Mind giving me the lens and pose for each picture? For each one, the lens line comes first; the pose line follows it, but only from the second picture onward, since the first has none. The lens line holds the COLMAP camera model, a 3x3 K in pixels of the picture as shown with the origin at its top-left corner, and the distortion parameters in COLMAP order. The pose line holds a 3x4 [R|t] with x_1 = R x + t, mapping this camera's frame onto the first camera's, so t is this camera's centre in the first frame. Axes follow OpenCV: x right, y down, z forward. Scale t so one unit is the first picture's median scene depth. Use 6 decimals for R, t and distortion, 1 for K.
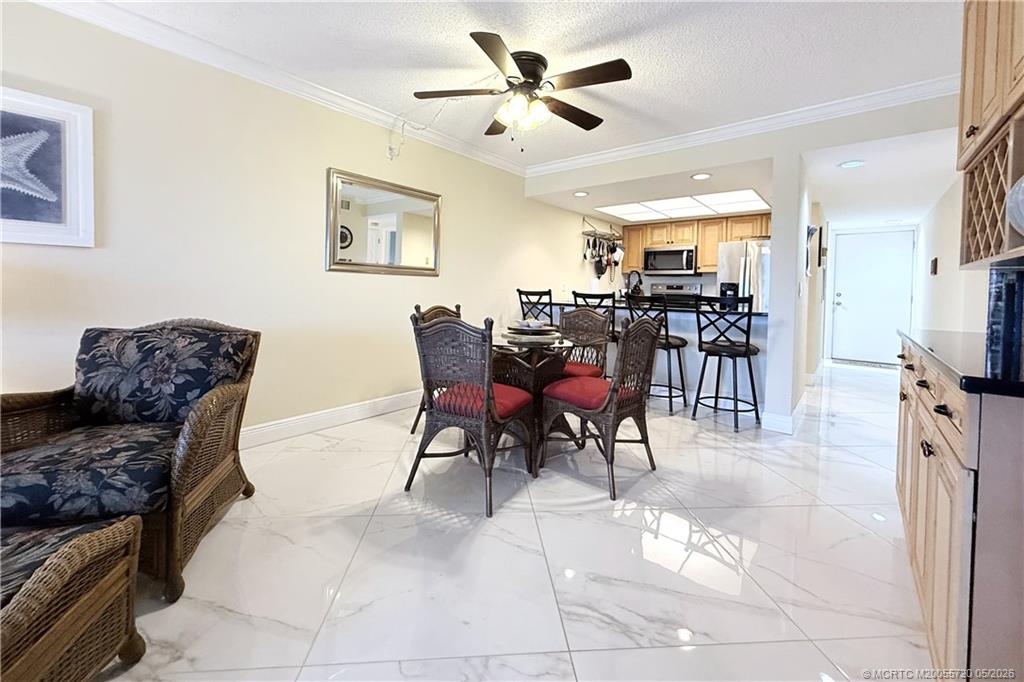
lens RADIAL K [[406.3, 0, 511.2], [0, 406.3, 296.6], [0, 0, 1]] dist [-0.000914, -0.000070]
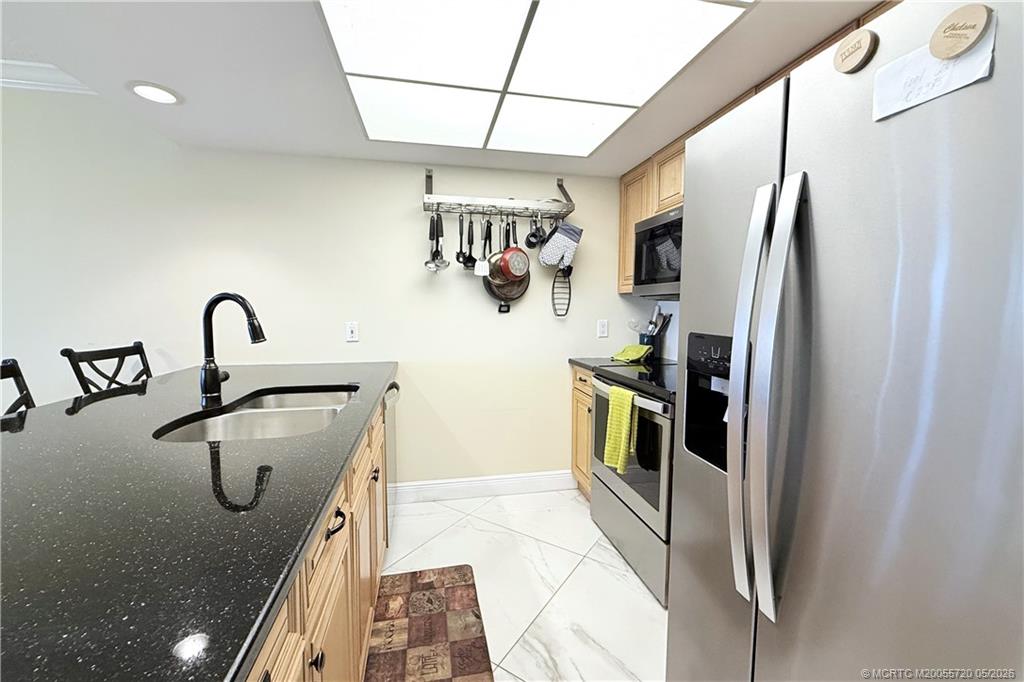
lens RADIAL K [[413.6, 0, 512.0], [0, 413.6, 341.0], [0, 0, 1]] dist [-0.000017, 0.000021]
pose [[0.786419, 0.032689, -0.616827, 0.506516], [-0.003394, 0.998812, 0.048606, -0.034182], [0.617684, -0.036131, 0.785596, 0.677189]]
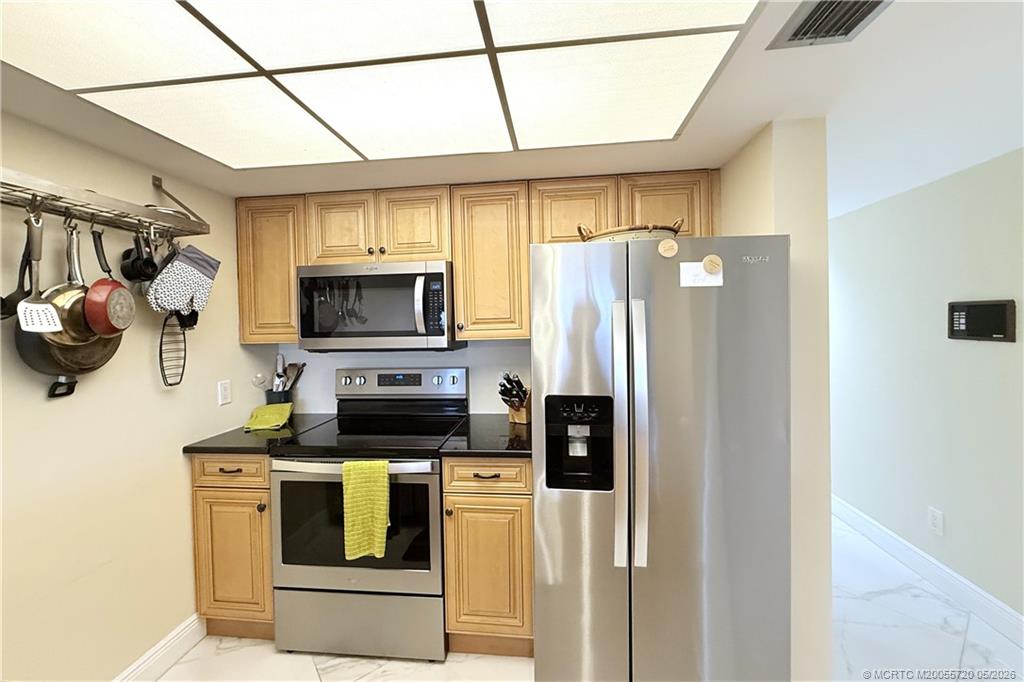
lens RADIAL K [[408.0, 0, 510.4], [0, 408.0, 326.1], [0, 0, 1]] dist [-0.000413, 0.000218]
pose [[0.830665, -0.045529, 0.554908, 0.306479], [0.051608, 0.998656, 0.004684, -0.071219], [-0.554376, 0.024747, 0.831898, 0.691138]]
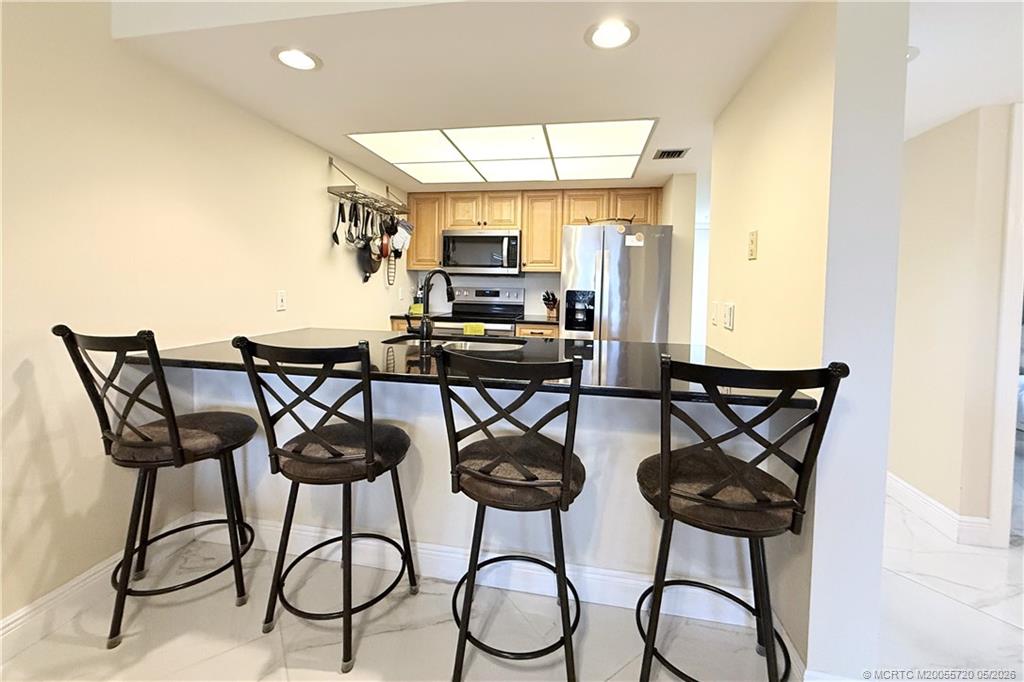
lens RADIAL K [[406.3, 0, 511.2], [0, 406.3, 296.6], [0, 0, 1]] dist [-0.000914, -0.000070]
pose [[0.865744, -0.017486, 0.500181, 0.114519], [0.008437, 0.999757, 0.020347, -0.032728], [-0.500415, -0.013395, 0.865682, 0.440895]]
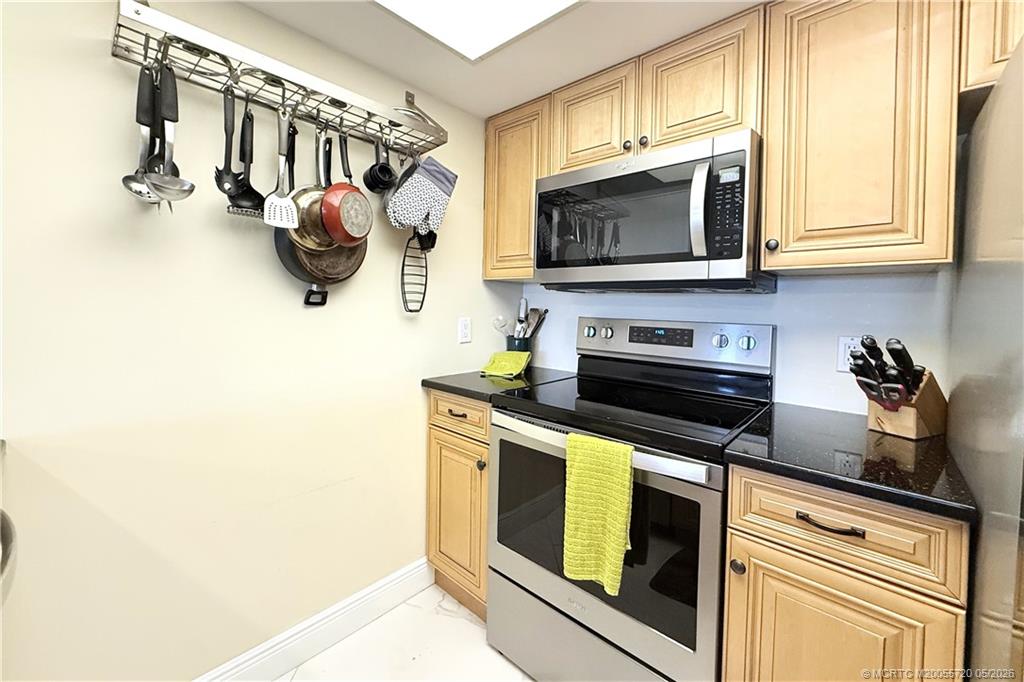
lens RADIAL K [[407.8, 0, 509.6], [0, 407.8, 311.9], [0, 0, 1]] dist [-0.001154, -0.000120]
pose [[0.999255, 0.000995, -0.038591, 0.342053], [-0.001188, 0.999987, -0.004980, -0.038577], [0.038586, 0.005022, 0.999243, 0.796370]]
